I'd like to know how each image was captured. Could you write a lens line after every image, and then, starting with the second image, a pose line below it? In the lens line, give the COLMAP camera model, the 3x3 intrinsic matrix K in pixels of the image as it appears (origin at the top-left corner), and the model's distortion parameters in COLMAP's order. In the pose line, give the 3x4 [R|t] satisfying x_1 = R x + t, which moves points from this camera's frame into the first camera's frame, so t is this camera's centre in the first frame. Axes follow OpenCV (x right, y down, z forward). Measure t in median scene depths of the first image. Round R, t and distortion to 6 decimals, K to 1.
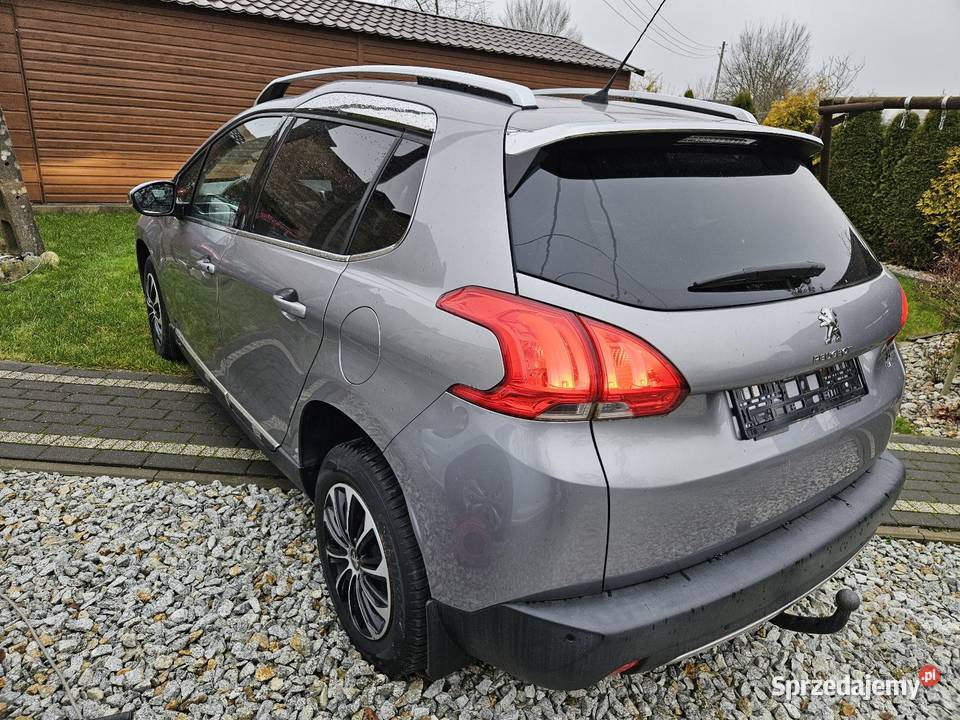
lens RADIAL K [[632.1, 0, 463.5], [0, 632.1, 358.1], [0, 0, 1]] dist [0.063807, -0.043545]
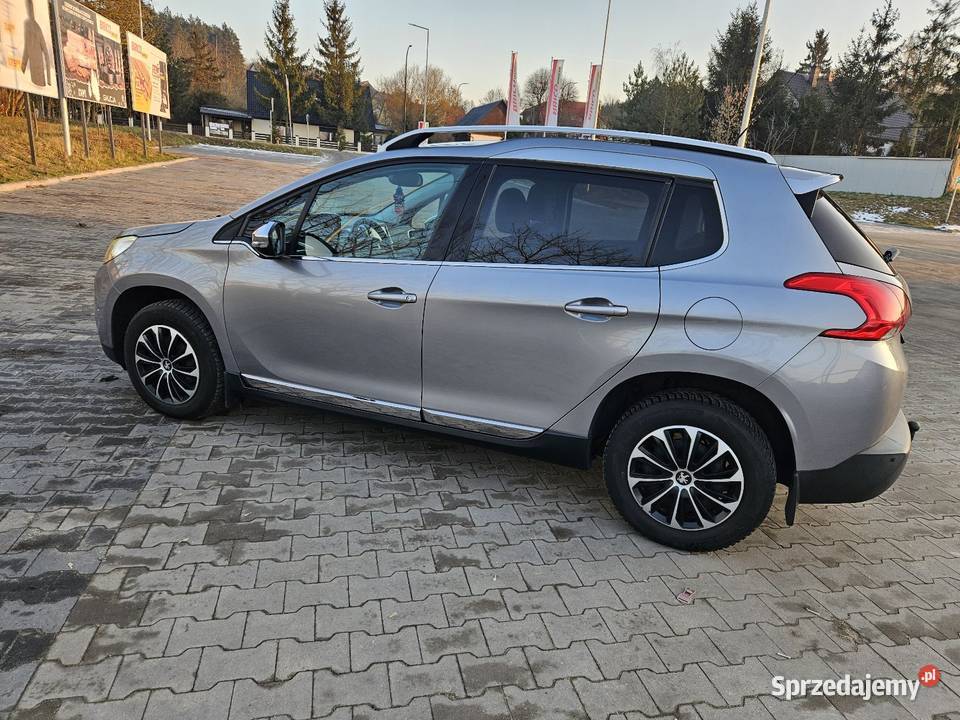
lens RADIAL K [[632.1, 0, 483.2], [0, 632.1, 359.9], [0, 0, 1]] dist [0.063807, -0.043545]
pose [[0.840182, -0.150008, 0.521144, -1.462461], [0.165552, 0.986056, 0.016929, -0.052982], [-0.516417, 0.072053, 0.853301, 0.012981]]
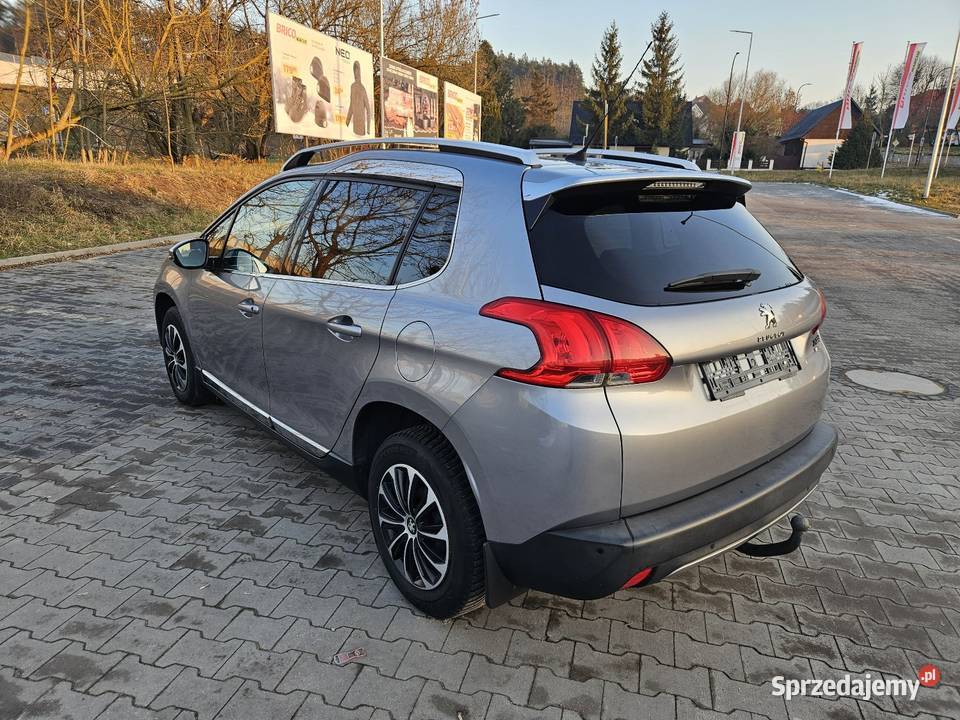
lens RADIAL K [[632.1, 0, 484.8], [0, 632.1, 354.8], [0, 0, 1]] dist [0.063807, -0.043545]
pose [[0.995080, -0.061487, 0.077693, -0.134900], [0.067269, 0.994976, -0.074145, 0.094998], [-0.072743, 0.079007, 0.994216, -0.300372]]
